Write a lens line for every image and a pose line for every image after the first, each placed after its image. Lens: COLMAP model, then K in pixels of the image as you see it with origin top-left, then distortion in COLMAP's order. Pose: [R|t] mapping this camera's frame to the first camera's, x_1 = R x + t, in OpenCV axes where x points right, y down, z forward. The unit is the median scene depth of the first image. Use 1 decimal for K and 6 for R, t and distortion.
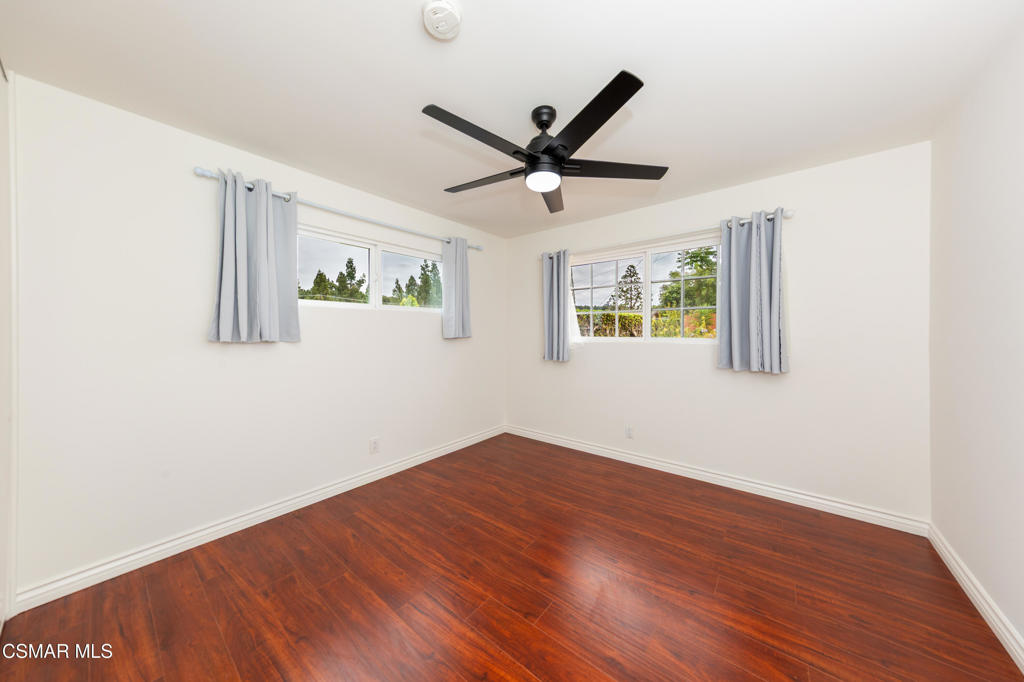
lens RADIAL K [[328.5, 0, 509.5], [0, 328.5, 333.5], [0, 0, 1]] dist [0.001540, 0.000020]
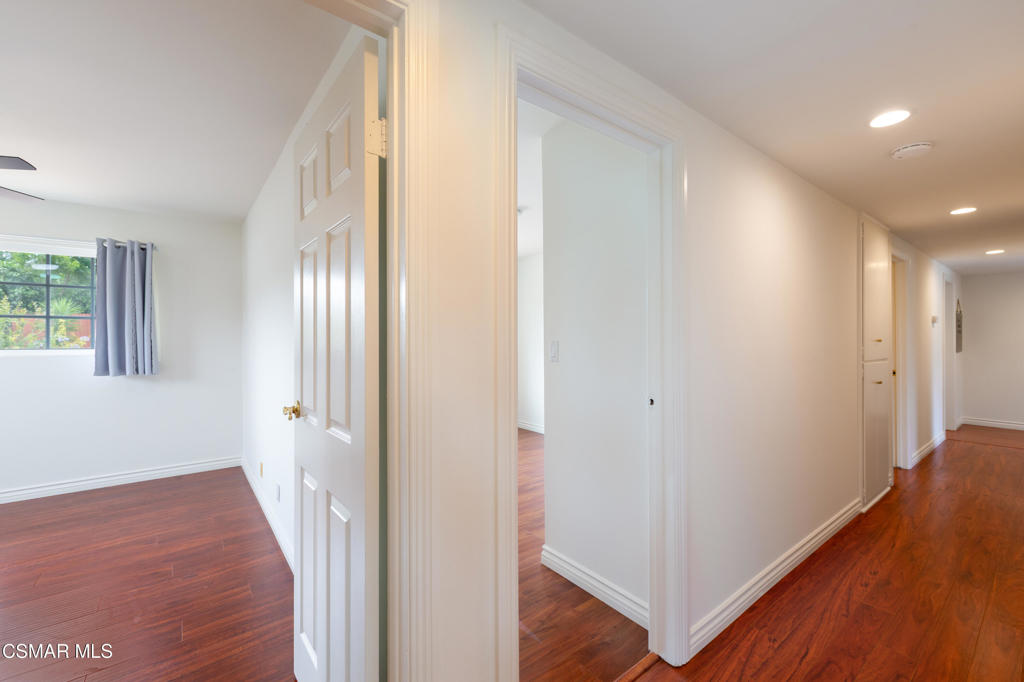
lens RADIAL K [[429.8, 0, 508.0], [0, 429.8, 338.1], [0, 0, 1]] dist [-0.003705, -0.000569]
pose [[0.224850, 0.001312, 0.974392, -0.437264], [0.008089, 0.999962, -0.003213, -0.003729], [-0.974360, 0.008604, 0.224831, -0.656225]]
